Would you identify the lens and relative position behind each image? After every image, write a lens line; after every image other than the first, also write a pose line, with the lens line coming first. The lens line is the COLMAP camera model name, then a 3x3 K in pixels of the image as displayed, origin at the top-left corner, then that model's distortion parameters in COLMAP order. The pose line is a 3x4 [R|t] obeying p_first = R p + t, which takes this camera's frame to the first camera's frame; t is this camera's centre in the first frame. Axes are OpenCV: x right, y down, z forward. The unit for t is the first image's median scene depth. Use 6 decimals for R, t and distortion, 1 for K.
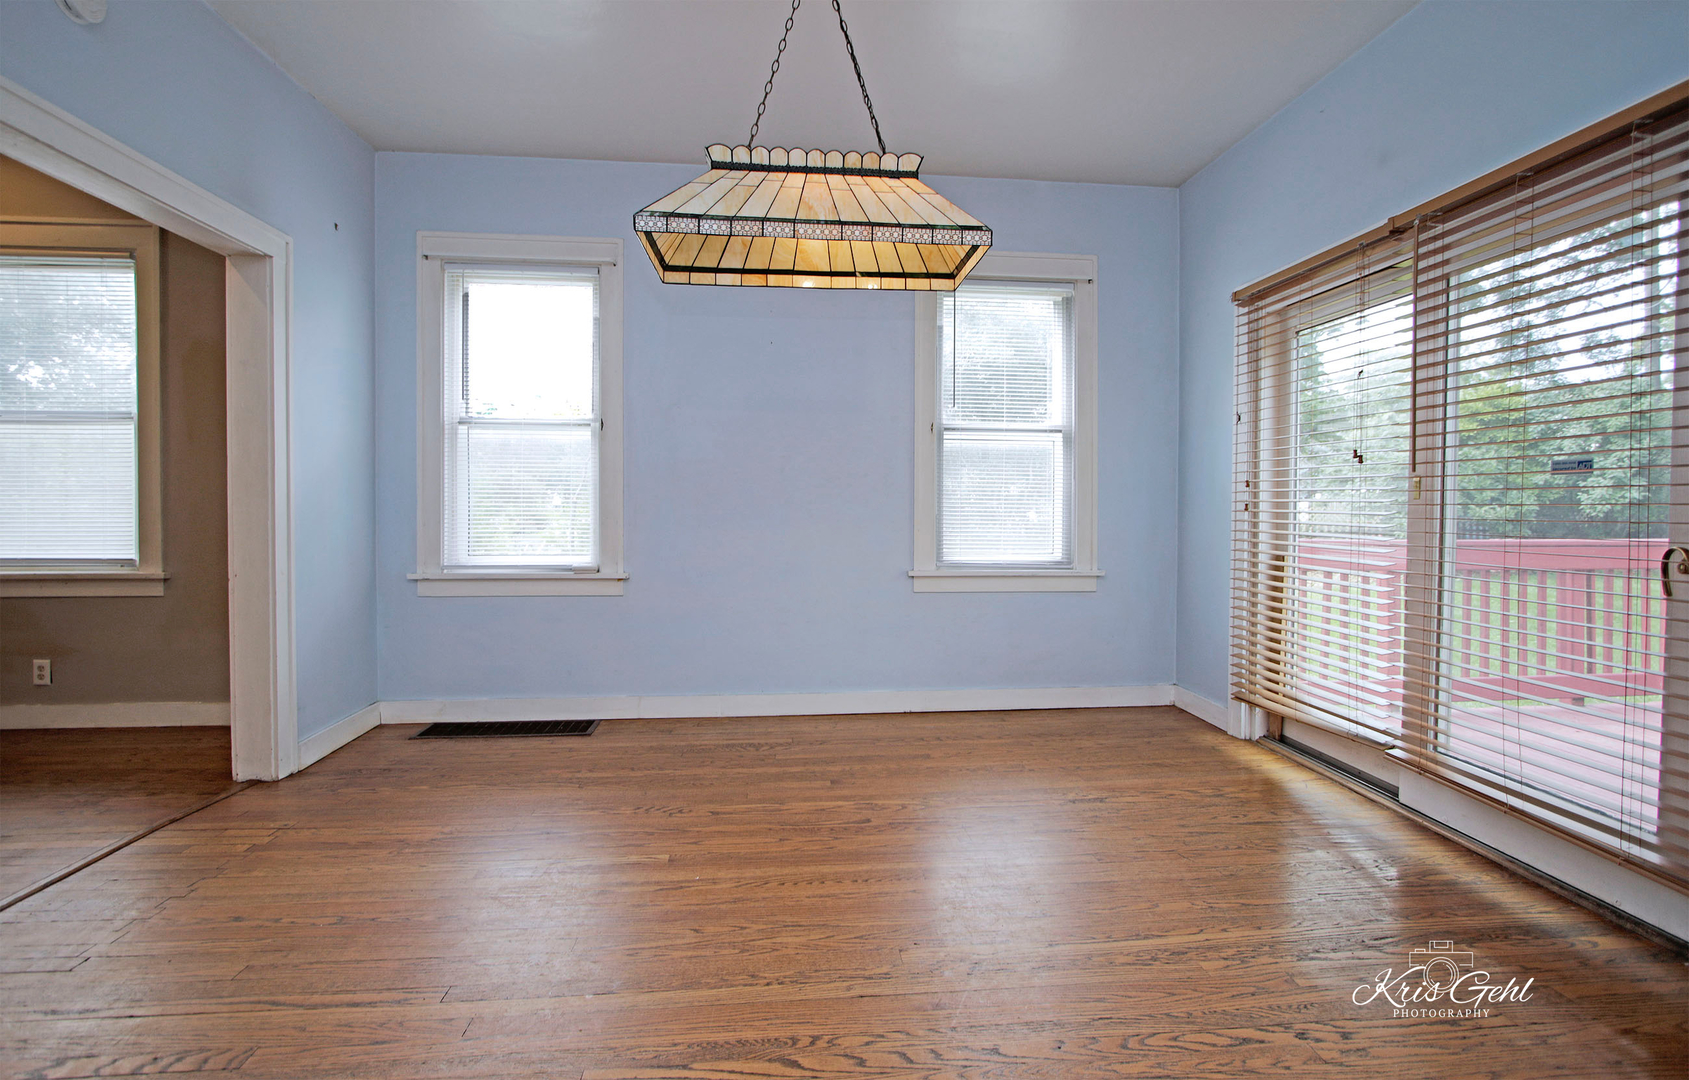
lens RADIAL K [[795.1, 0, 839.0], [0, 795.1, 538.6], [0, 0, 1]] dist [-0.015980, -0.000895]
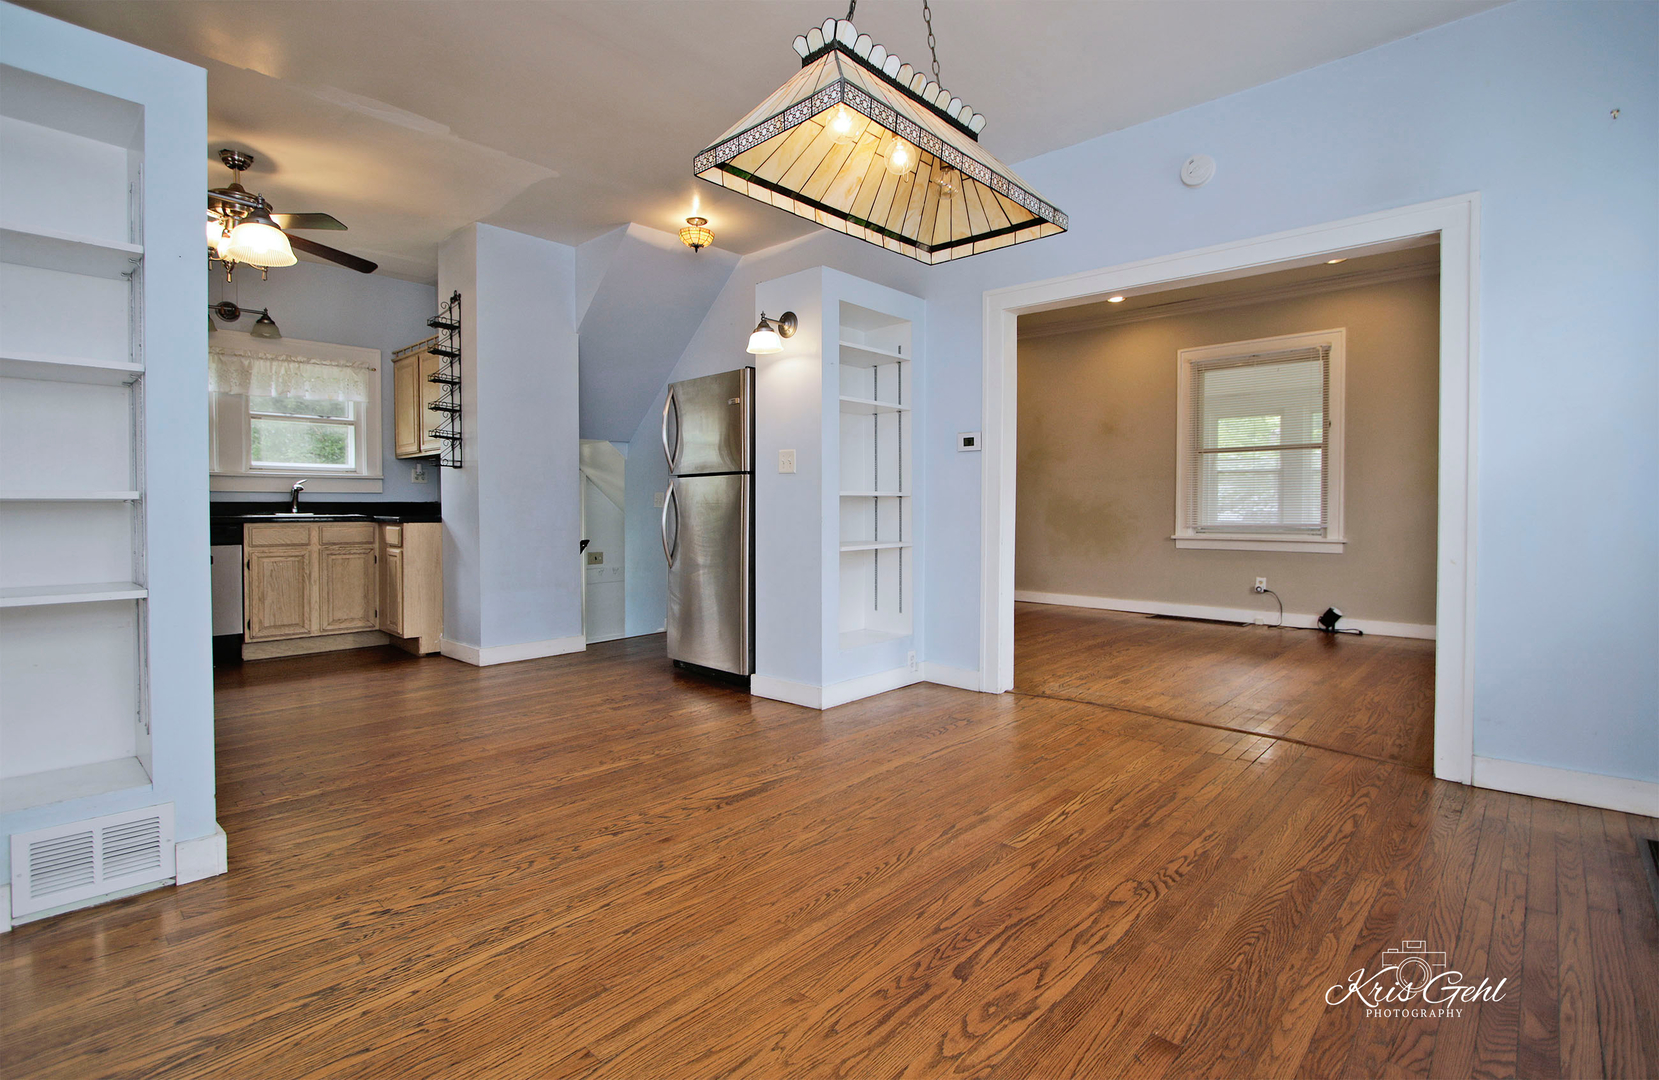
lens RADIAL K [[781.0, 0, 842.7], [0, 781.0, 531.0], [0, 0, 1]] dist [-0.015980, -0.000895]
pose [[-0.731810, 0.018235, -0.681264, 0.575766], [-0.031076, 0.997709, 0.060087, -0.032304], [0.680799, 0.065143, -0.729567, 1.522203]]
